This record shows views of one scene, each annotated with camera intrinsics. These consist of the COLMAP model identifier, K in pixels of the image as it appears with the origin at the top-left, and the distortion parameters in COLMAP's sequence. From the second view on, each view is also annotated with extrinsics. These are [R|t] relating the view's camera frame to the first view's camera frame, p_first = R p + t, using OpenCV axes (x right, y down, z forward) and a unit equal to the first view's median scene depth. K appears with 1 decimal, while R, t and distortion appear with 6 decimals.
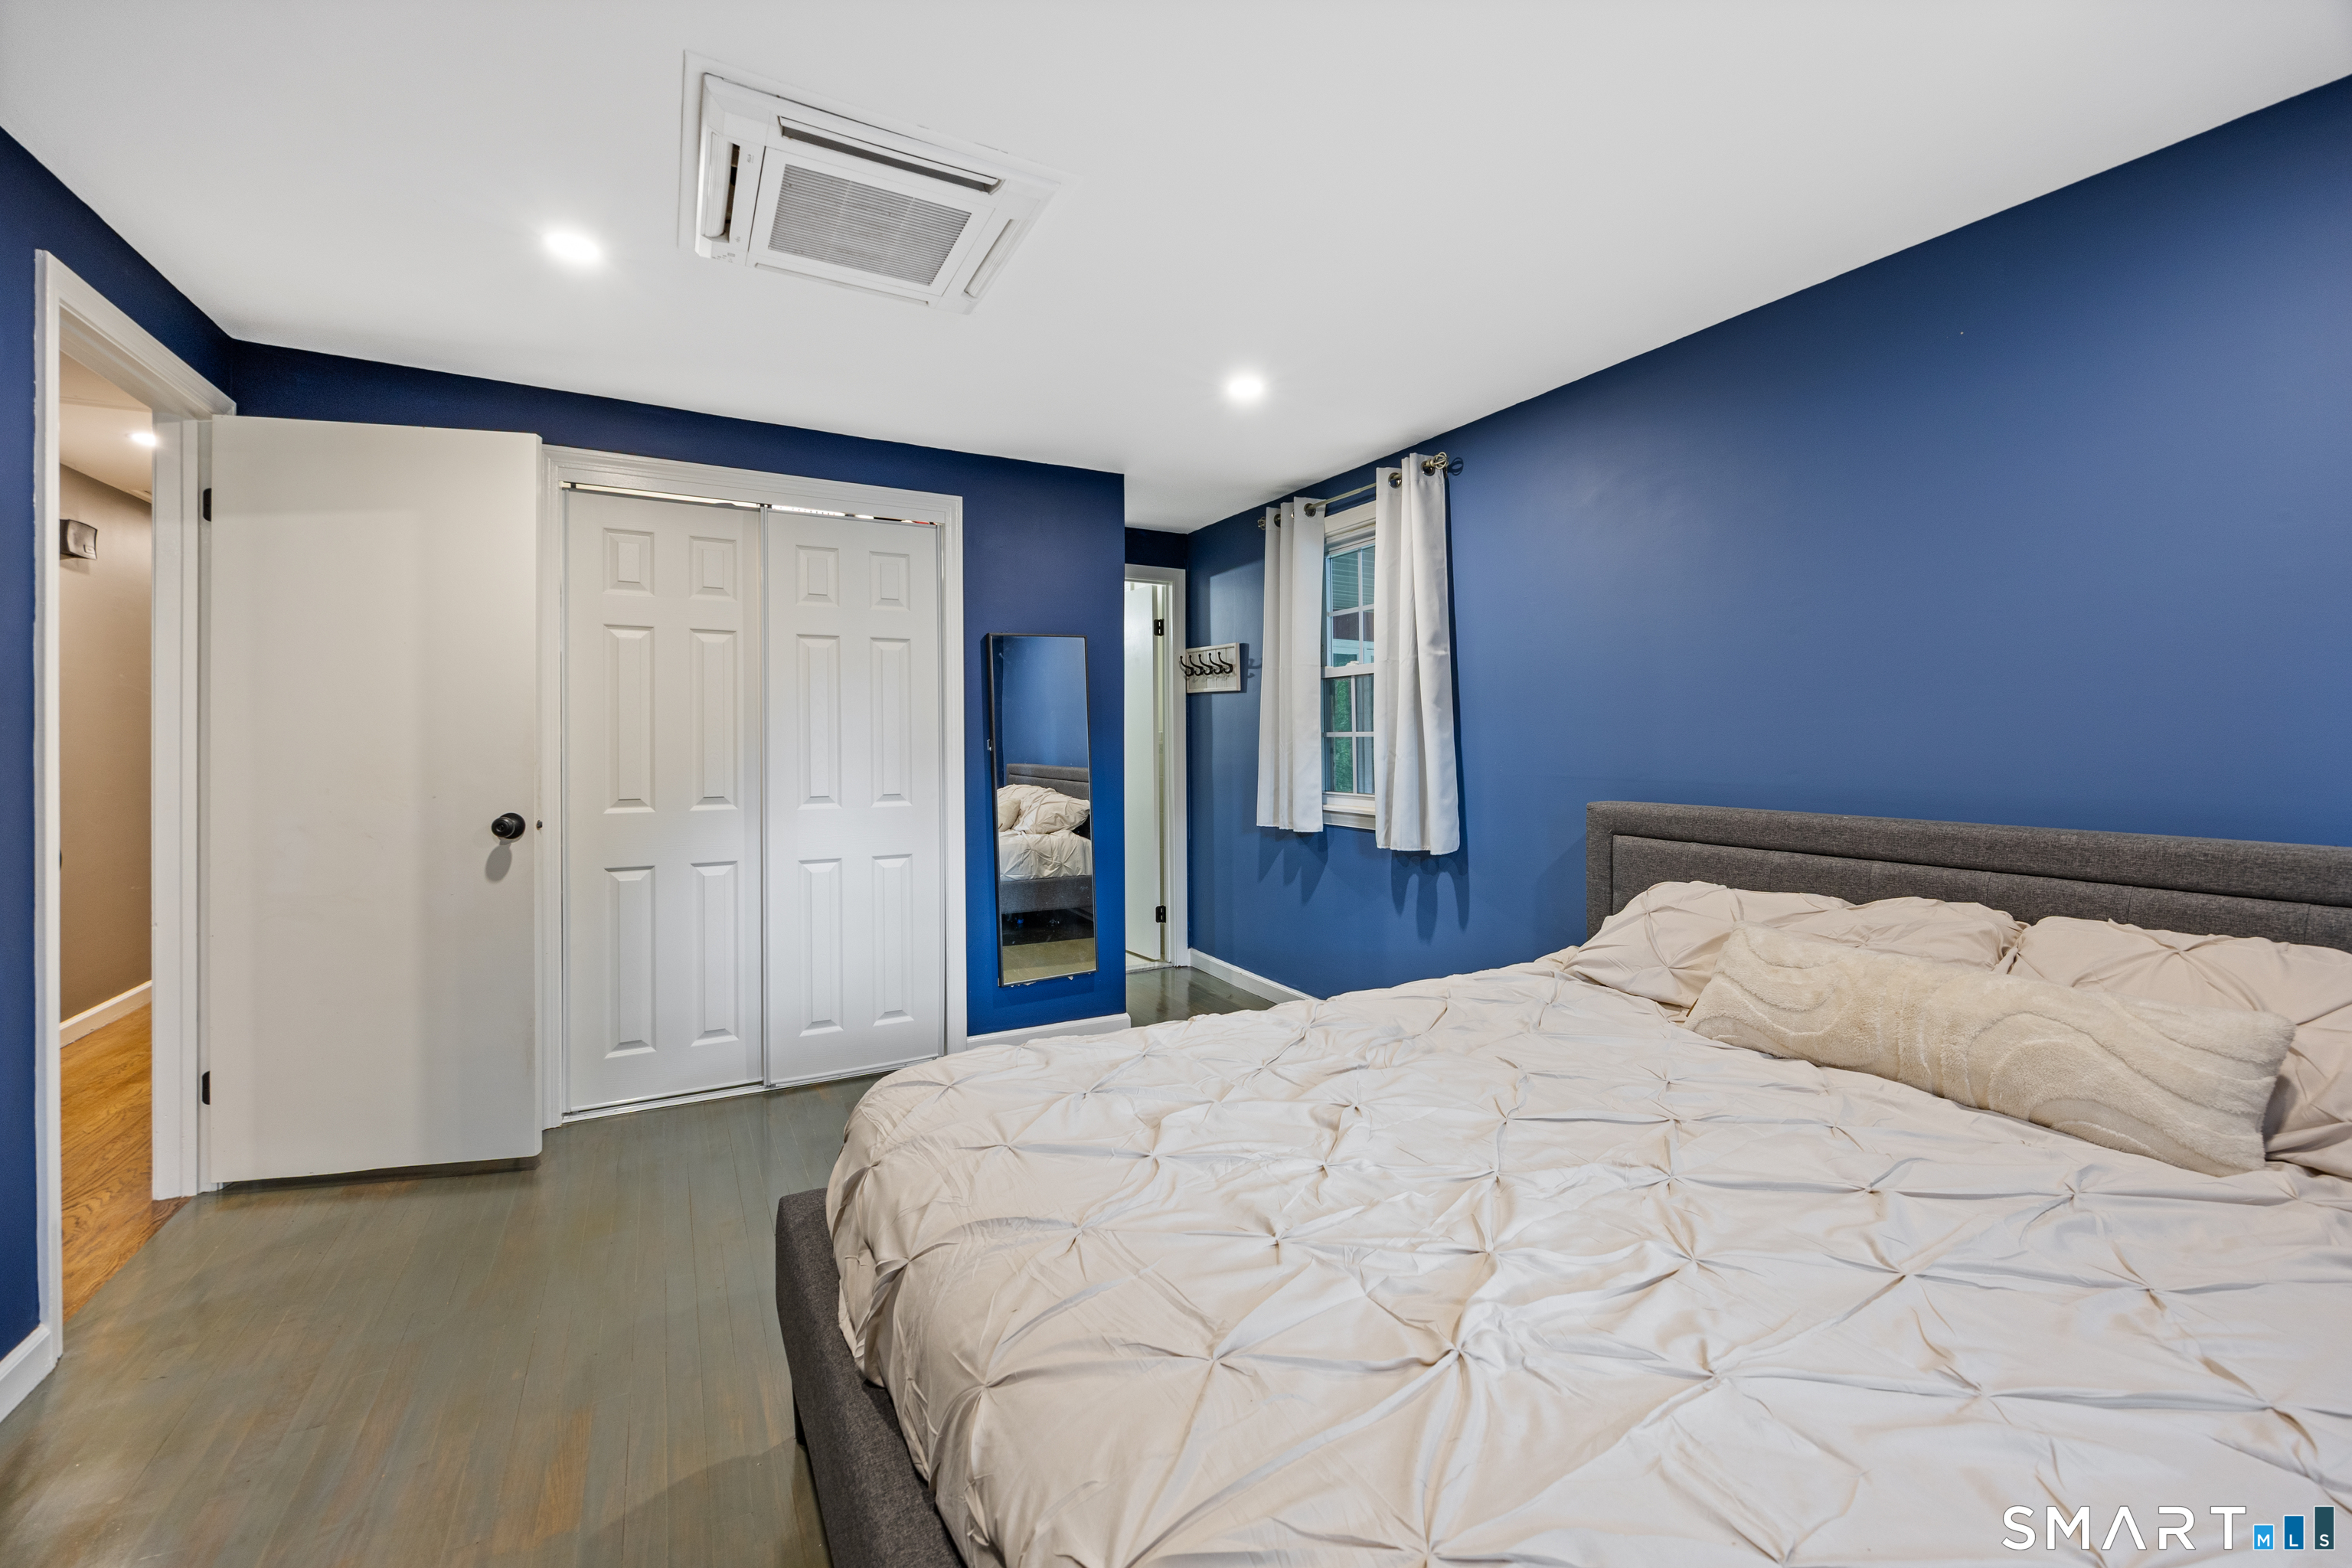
lens RADIAL K [[949.2, 0, 1168.9], [0, 949.2, 732.1], [0, 0, 1]] dist [0.000161, -0.000035]
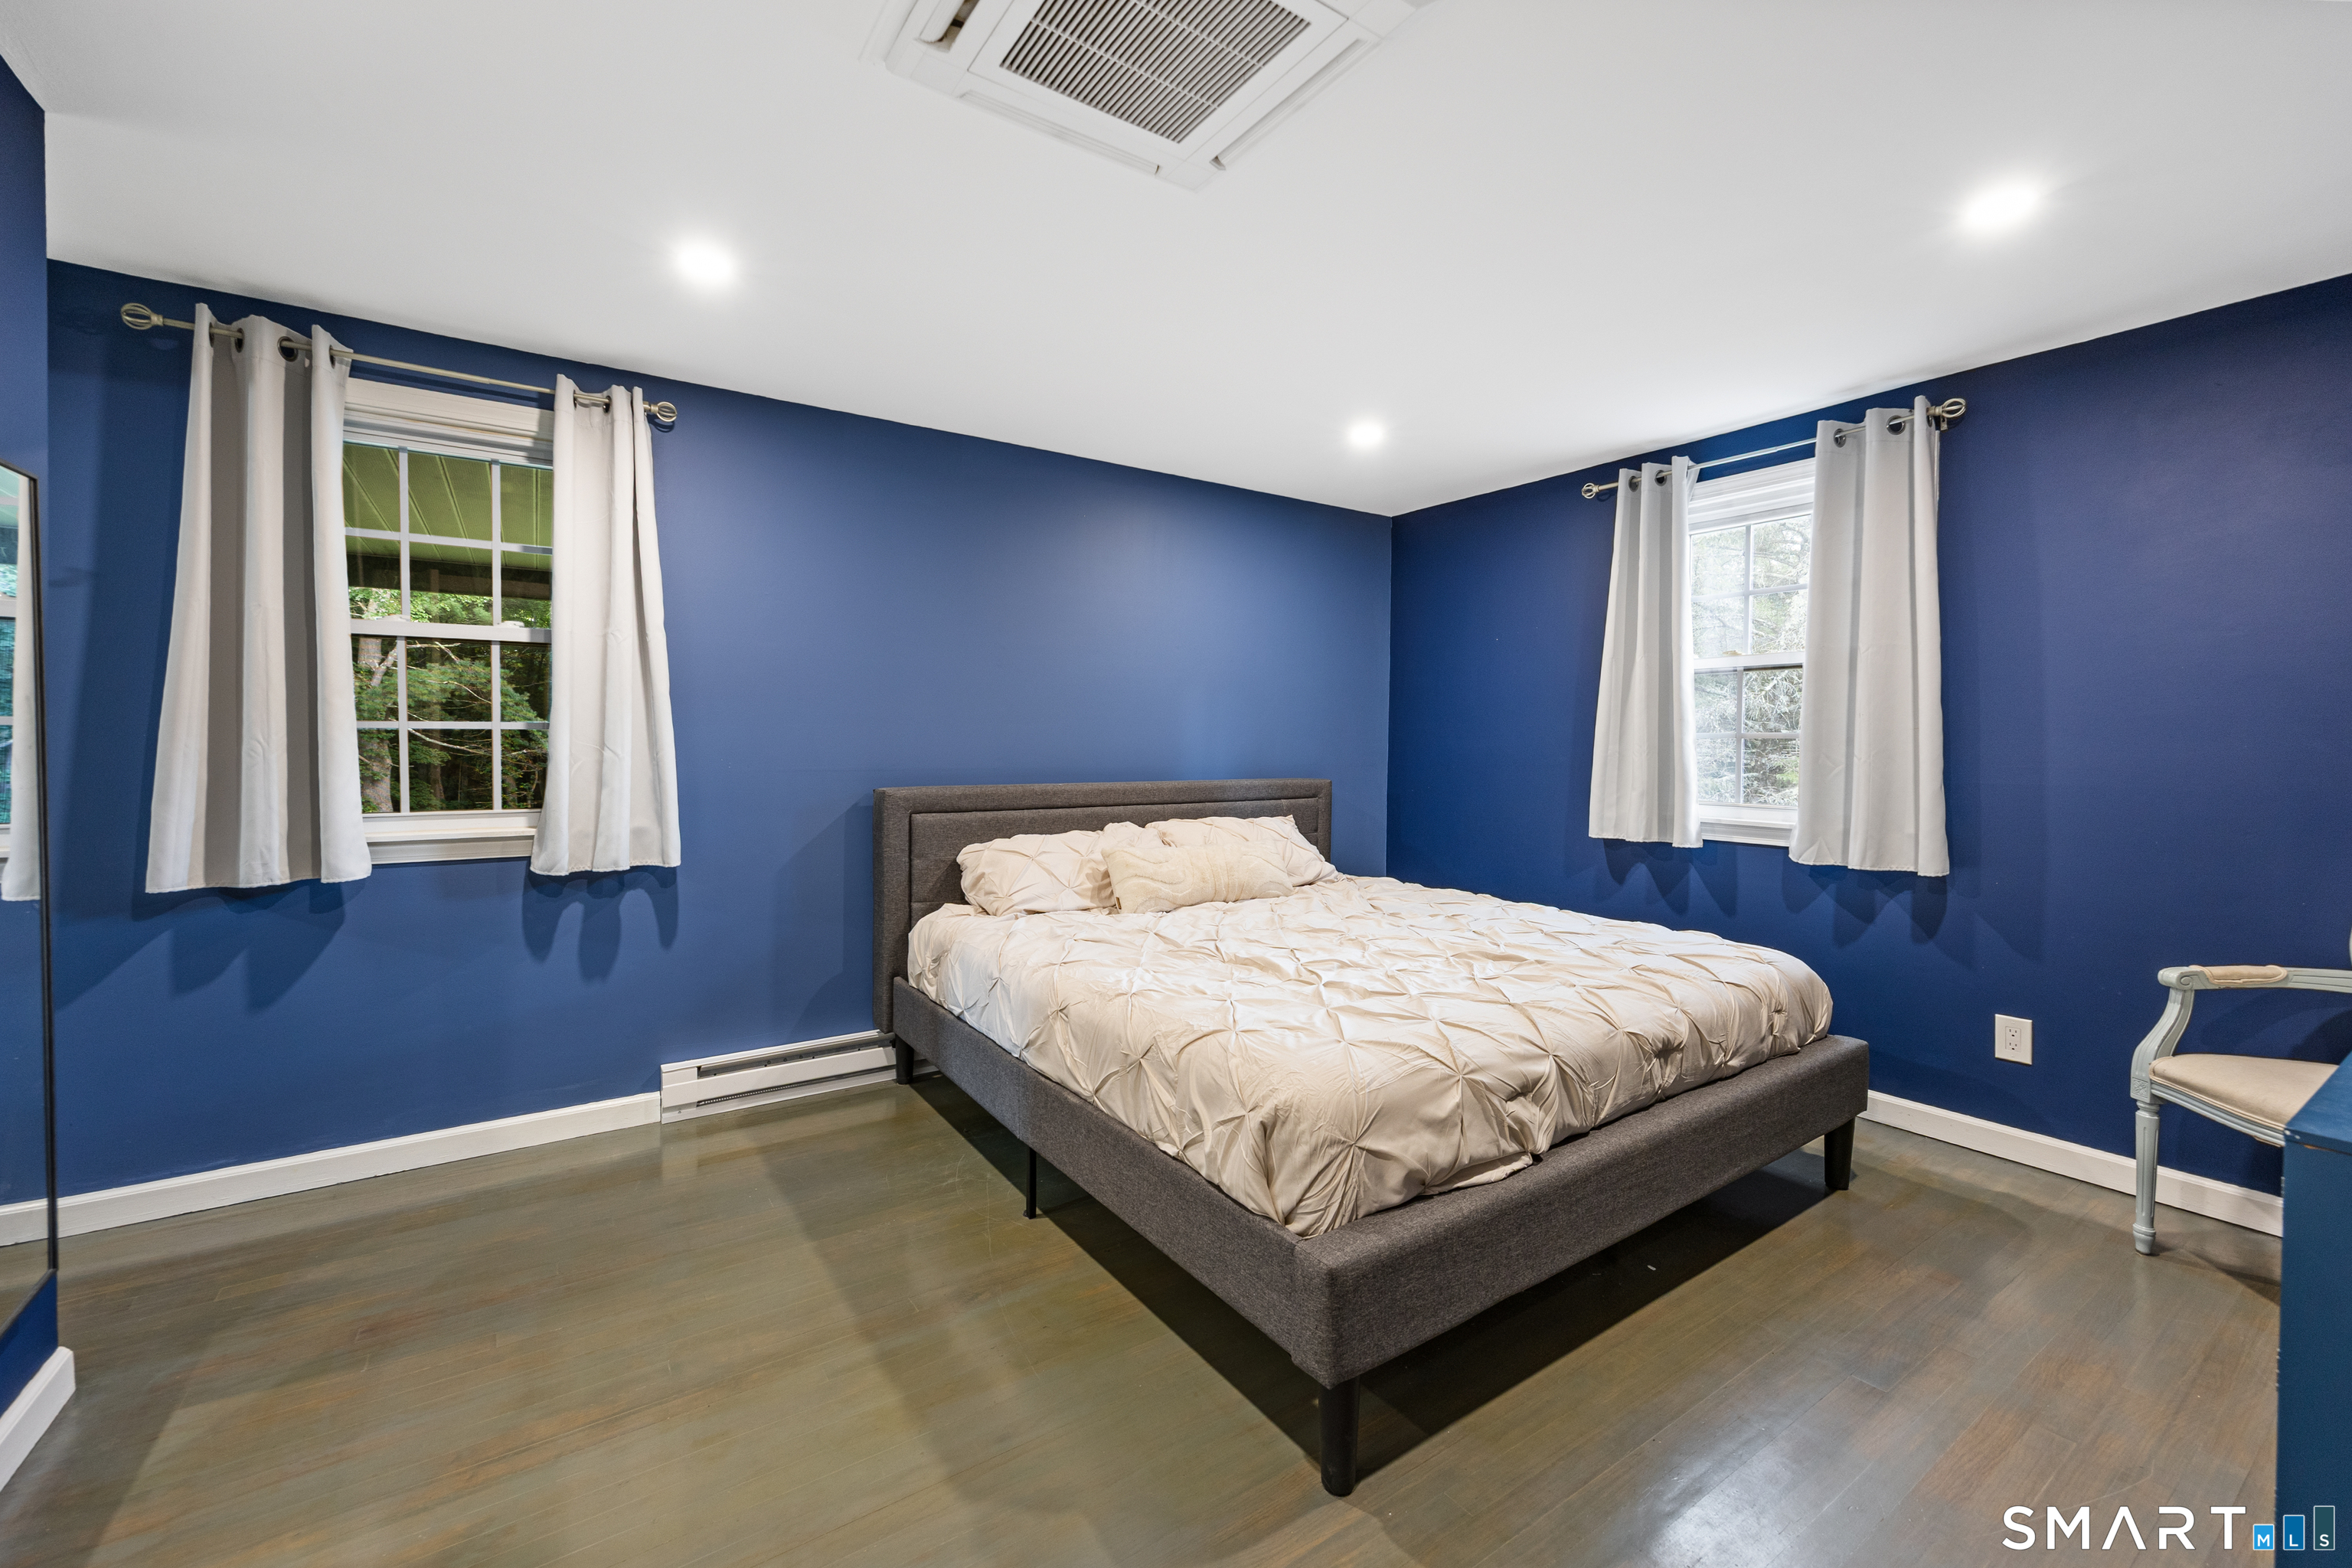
lens RADIAL K [[944.8, 0, 1173.6], [0, 944.8, 775.6], [0, 0, 1]] dist [-0.000592, -0.000095]
pose [[-0.102674, -0.035846, 0.994069, -0.790764], [-0.015043, 0.999292, 0.034480, 0.010834], [-0.994601, -0.011413, -0.103141, 0.796817]]
